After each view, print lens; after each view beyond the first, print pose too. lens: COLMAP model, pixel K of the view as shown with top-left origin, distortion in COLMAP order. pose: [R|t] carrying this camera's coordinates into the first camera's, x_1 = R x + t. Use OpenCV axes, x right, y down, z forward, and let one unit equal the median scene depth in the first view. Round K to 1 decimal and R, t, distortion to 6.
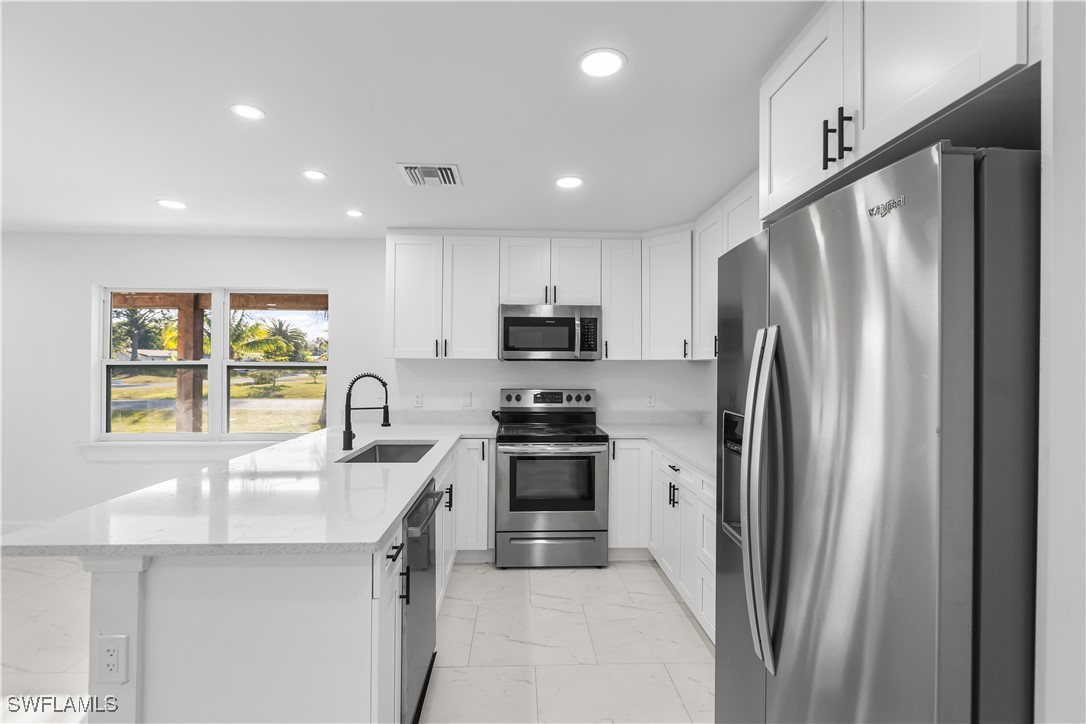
lens RADIAL K [[509.3, 0, 540.5], [0, 509.3, 364.6], [0, 0, 1]] dist [-0.000561, -0.000140]
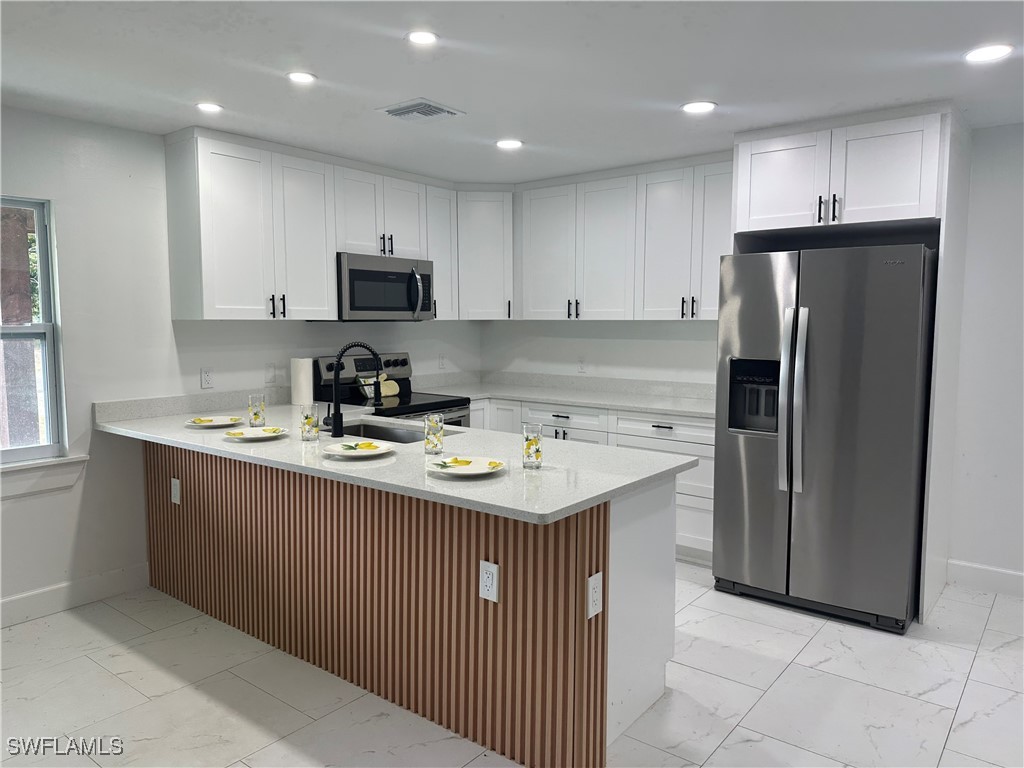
lens RADIAL K [[713.5, 0, 516.8], [0, 713.5, 388.8], [0, 0, 1]] dist [0.100483, -0.104557]
pose [[0.649473, -0.081661, 0.755987, -0.782114], [0.002367, 0.994429, 0.105384, -0.022343], [-0.760381, -0.066654, 0.646048, 0.032278]]
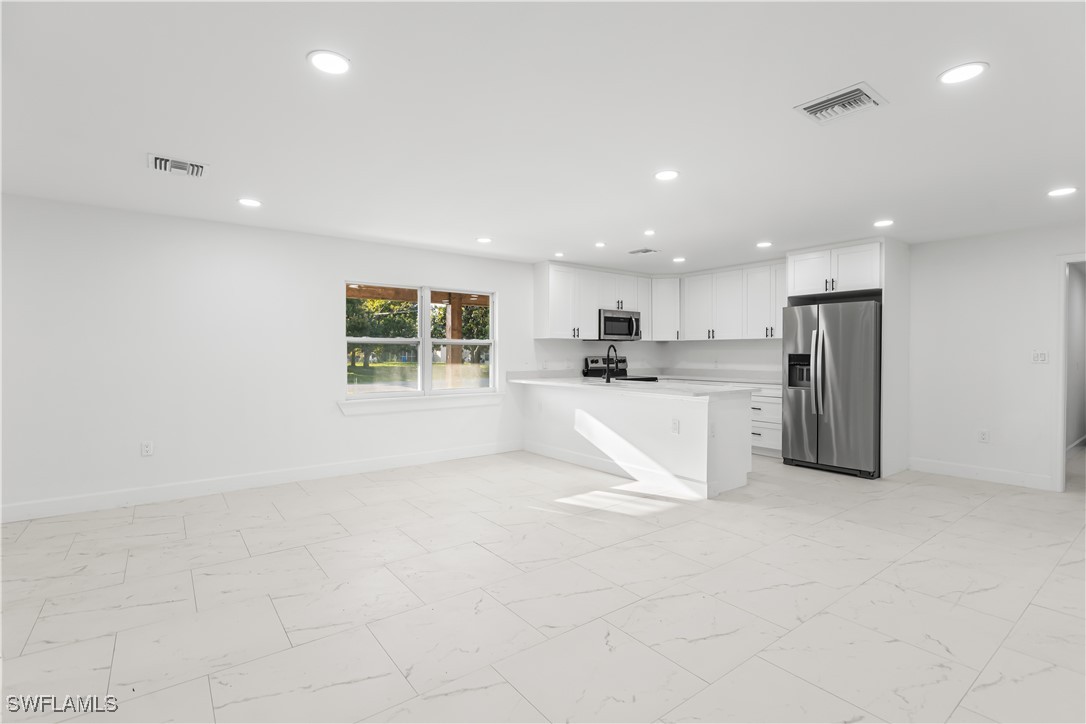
lens RADIAL K [[506.1, 0, 547.9], [0, 506.1, 357.8], [0, 0, 1]] dist [0.000237, 0.000064]
pose [[0.817024, -0.010618, 0.576506, -1.270561], [0.003536, 0.999904, 0.013405, 0.029908], [-0.576593, -0.008914, 0.816983, -0.360807]]
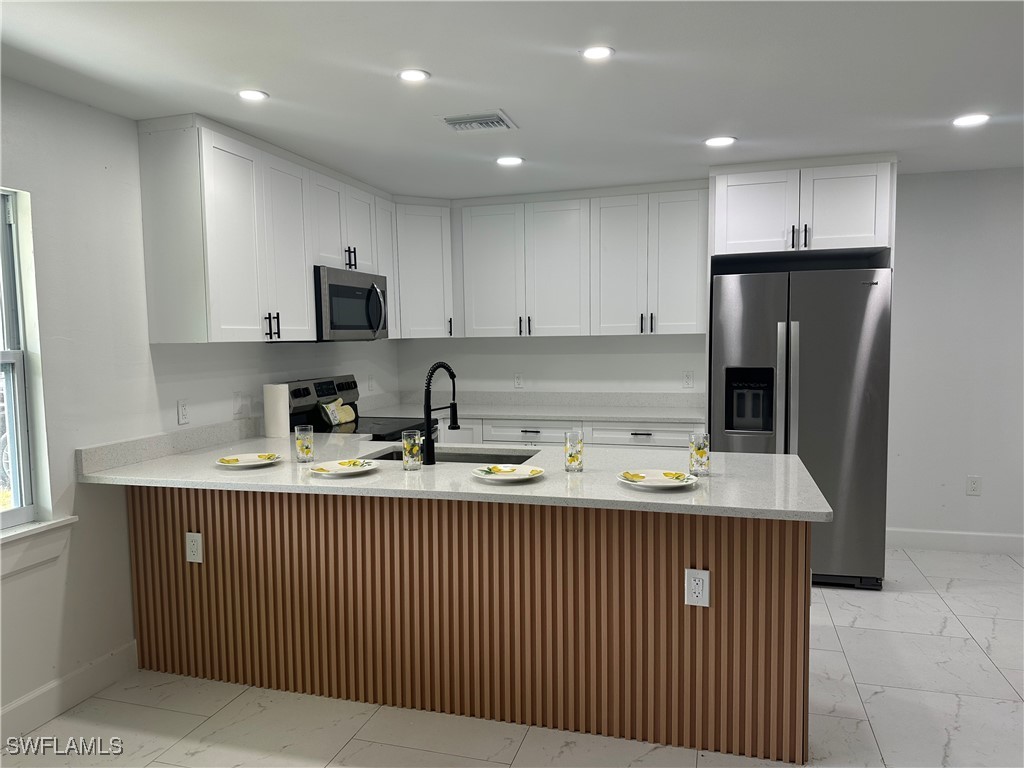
lens RADIAL K [[711.8, 0, 510.8], [0, 711.8, 401.2], [0, 0, 1]] dist [0.108490, -0.120612]
pose [[0.323241, -0.101158, 0.940895, -0.986470], [0.016088, 0.994714, 0.101418, -0.024556], [-0.946180, -0.017645, 0.323159, 0.400890]]
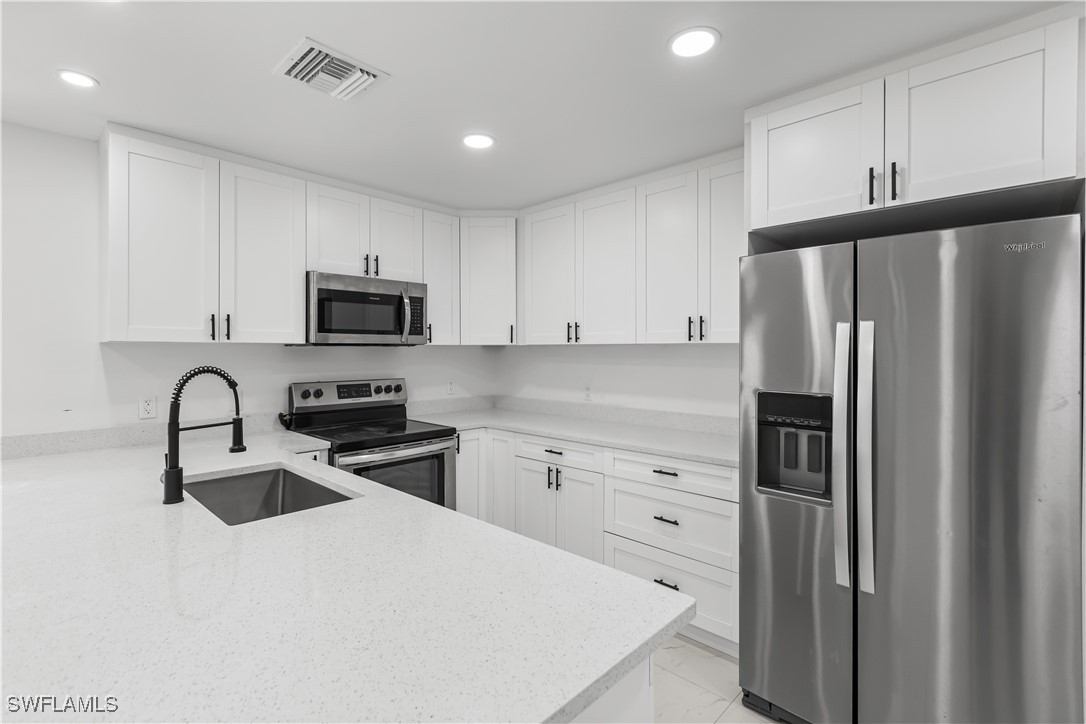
lens RADIAL K [[501.8, 0, 537.7], [0, 501.8, 352.7], [0, 0, 1]] dist [0.003588, 0.000637]
pose [[0.721981, -0.008312, 0.691863, -0.350002], [0.002494, 0.999953, 0.009412, -0.003438], [-0.691909, -0.005070, 0.721967, 0.232019]]
